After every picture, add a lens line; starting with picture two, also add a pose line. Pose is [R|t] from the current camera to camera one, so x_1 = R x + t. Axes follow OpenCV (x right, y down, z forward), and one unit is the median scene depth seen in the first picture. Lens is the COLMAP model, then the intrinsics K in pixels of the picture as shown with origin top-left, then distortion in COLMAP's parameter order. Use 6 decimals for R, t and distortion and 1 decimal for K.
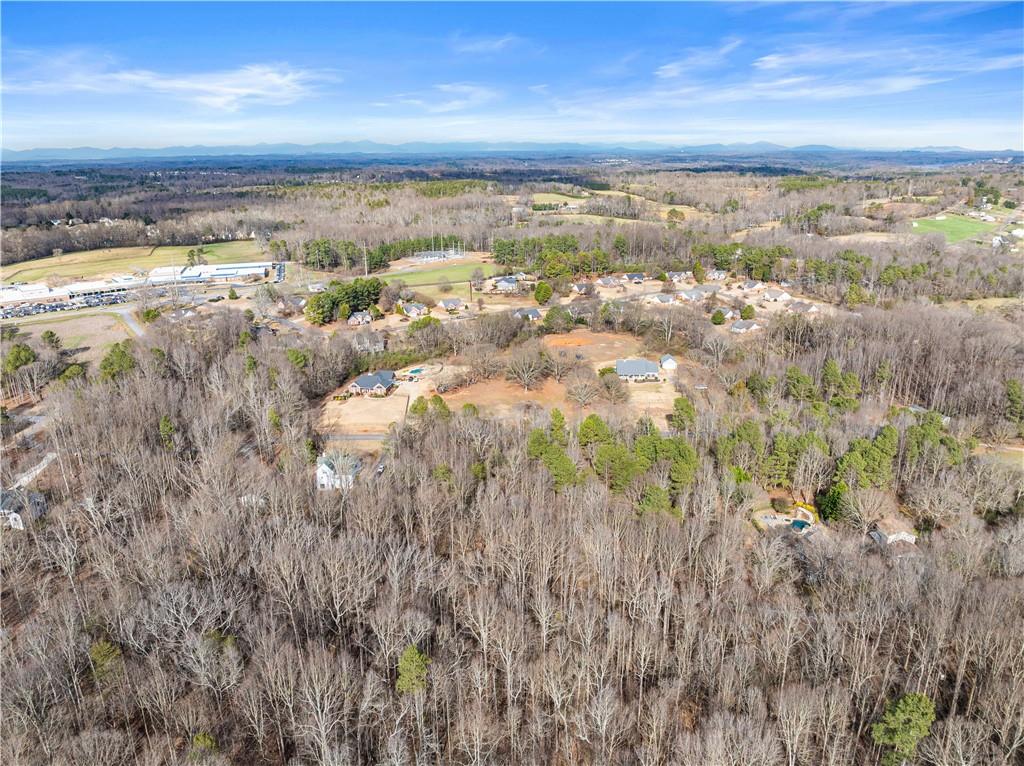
lens RADIAL K [[717.3, 0, 512.0], [0, 717.3, 383.0], [0, 0, 1]] dist [-0.032662, 0.002180]
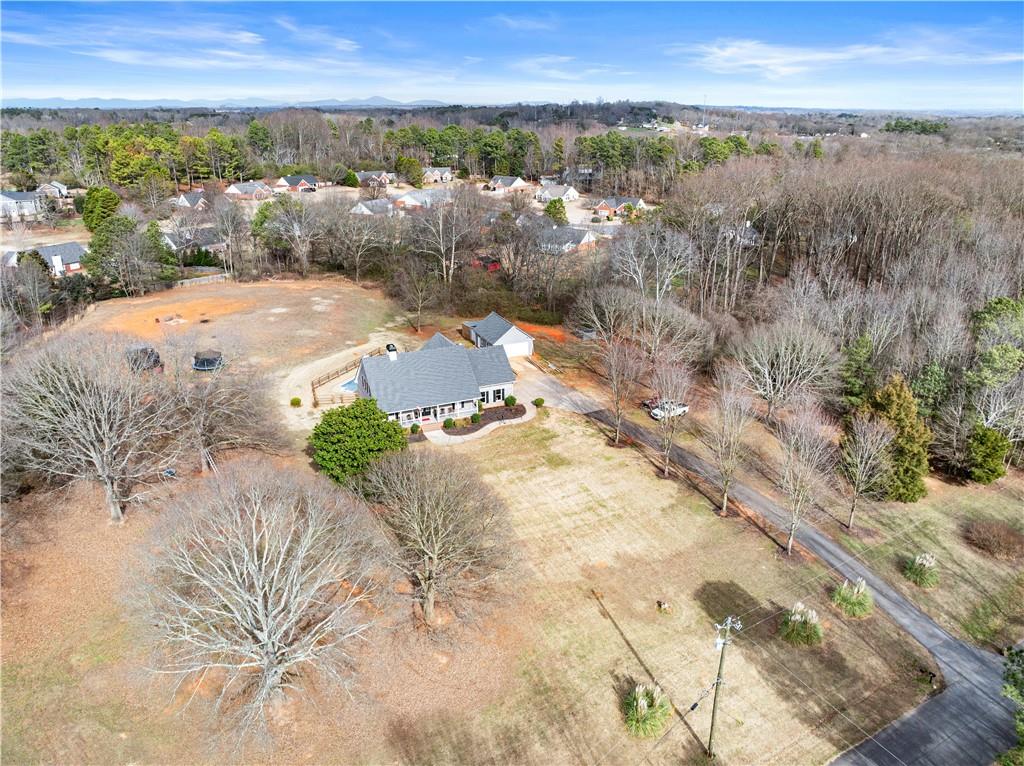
lens RADIAL K [[717.3, 0, 512.0], [0, 717.3, 383.0], [0, 0, 1]] dist [-0.032662, 0.002180]
pose [[0.878176, -0.164742, 0.449073, 0.061634], [0.140831, 0.986256, 0.086408, -0.030980], [-0.457136, -0.012638, 0.889307, 0.605759]]
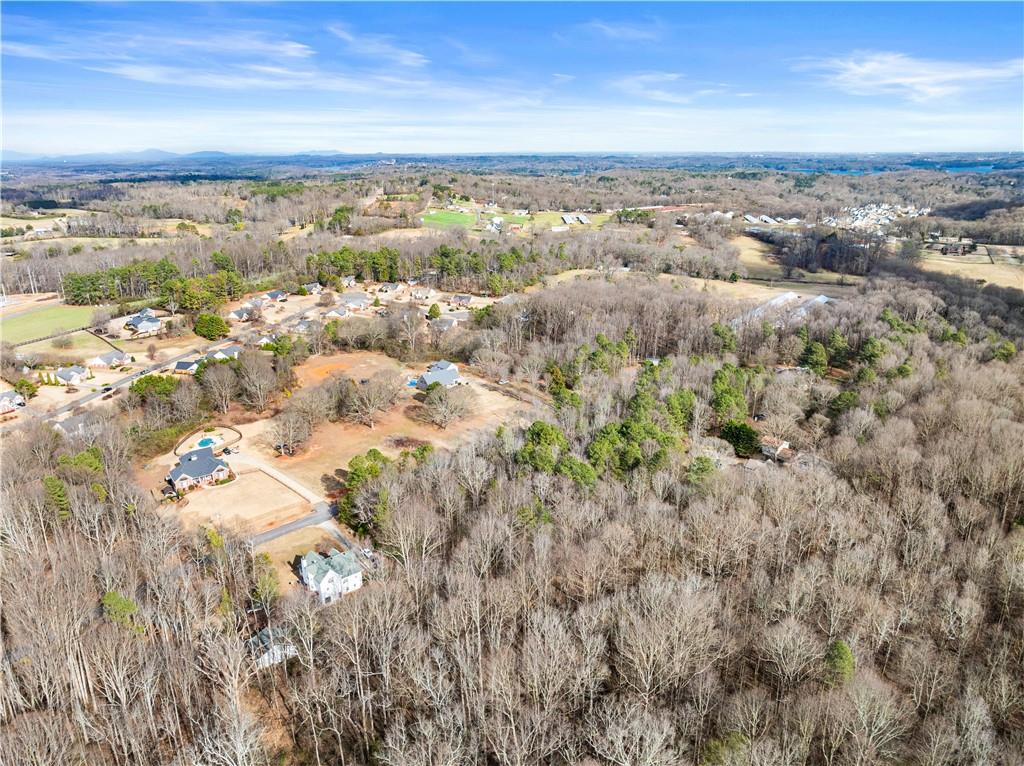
lens RADIAL K [[717.3, 0, 512.0], [0, 717.3, 383.0], [0, 0, 1]] dist [-0.032662, 0.002180]
pose [[0.712308, -0.214026, 0.668439, -0.340946], [0.218987, 0.972601, 0.078056, -0.057362], [-0.666830, 0.090780, 0.739660, 0.165624]]
